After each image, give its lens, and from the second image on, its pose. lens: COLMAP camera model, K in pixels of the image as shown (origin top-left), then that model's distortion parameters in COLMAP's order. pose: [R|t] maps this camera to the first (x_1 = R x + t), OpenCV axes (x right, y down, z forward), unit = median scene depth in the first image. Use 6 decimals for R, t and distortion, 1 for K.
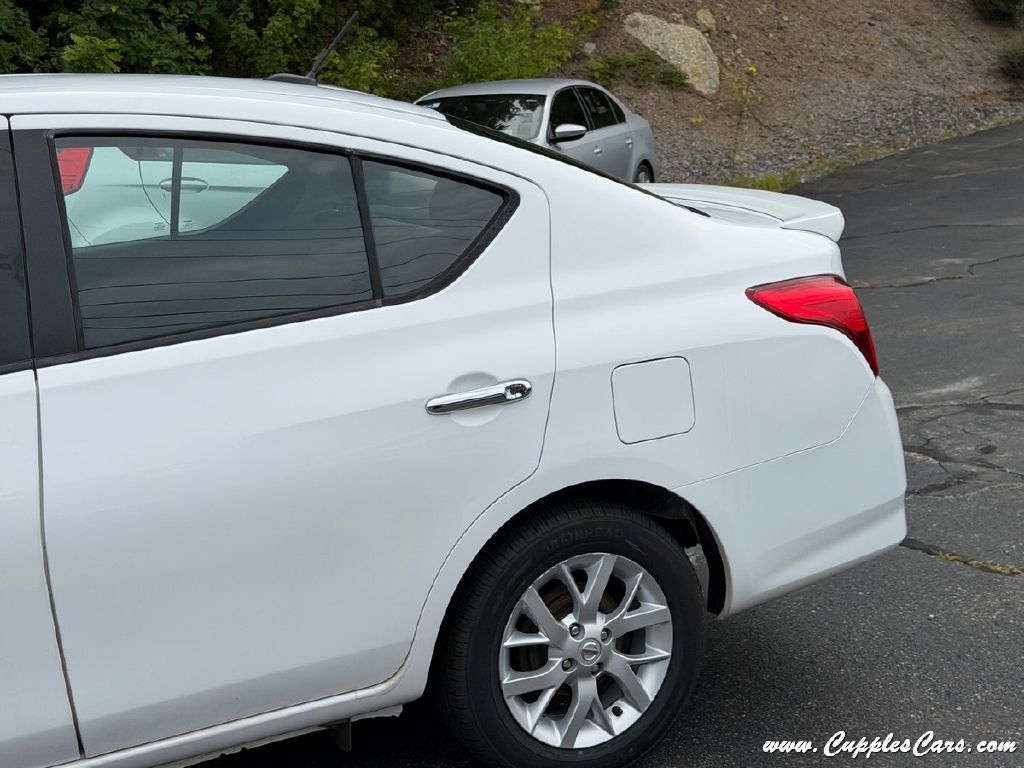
lens RADIAL K [[1682.4, 0, 507.8], [0, 1682.4, 384.7], [0, 0, 1]] dist [0.153545, 0.000000]
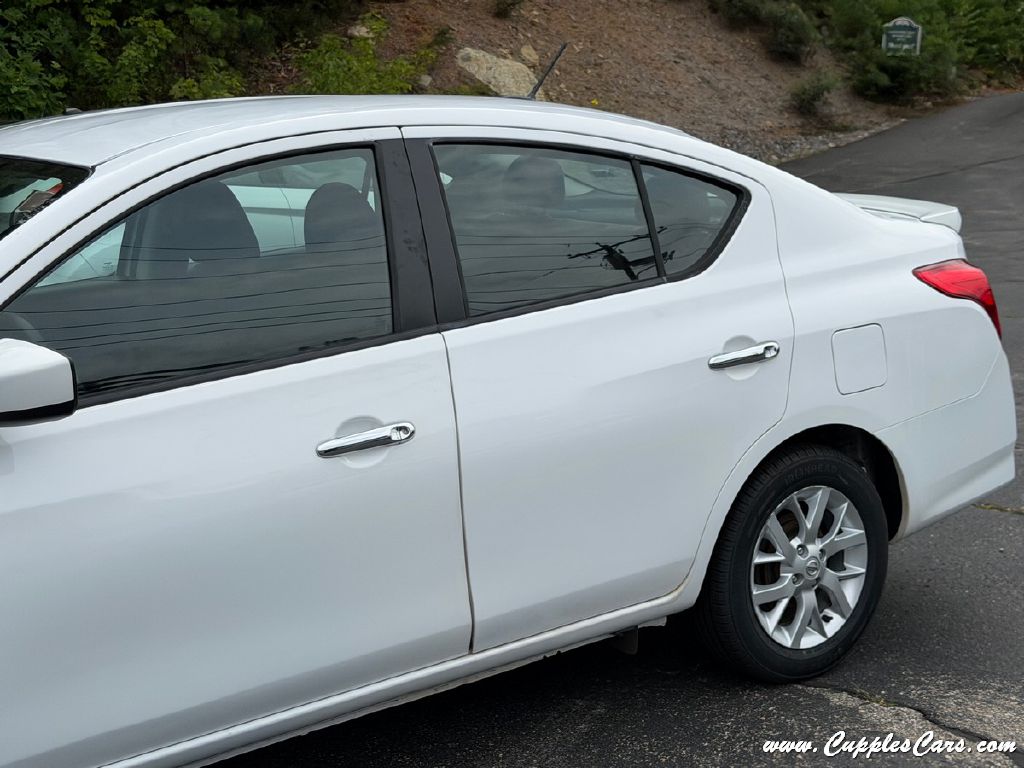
lens RADIAL K [[1682.4, 0, 519.2], [0, 1682.4, 386.9], [0, 0, 1]] dist [0.153545, 0.000000]
pose [[0.987722, -0.021571, 0.154727, -0.336662], [0.024430, 0.999564, -0.016605, 0.042083], [-0.154301, 0.020181, 0.987818, -0.167330]]
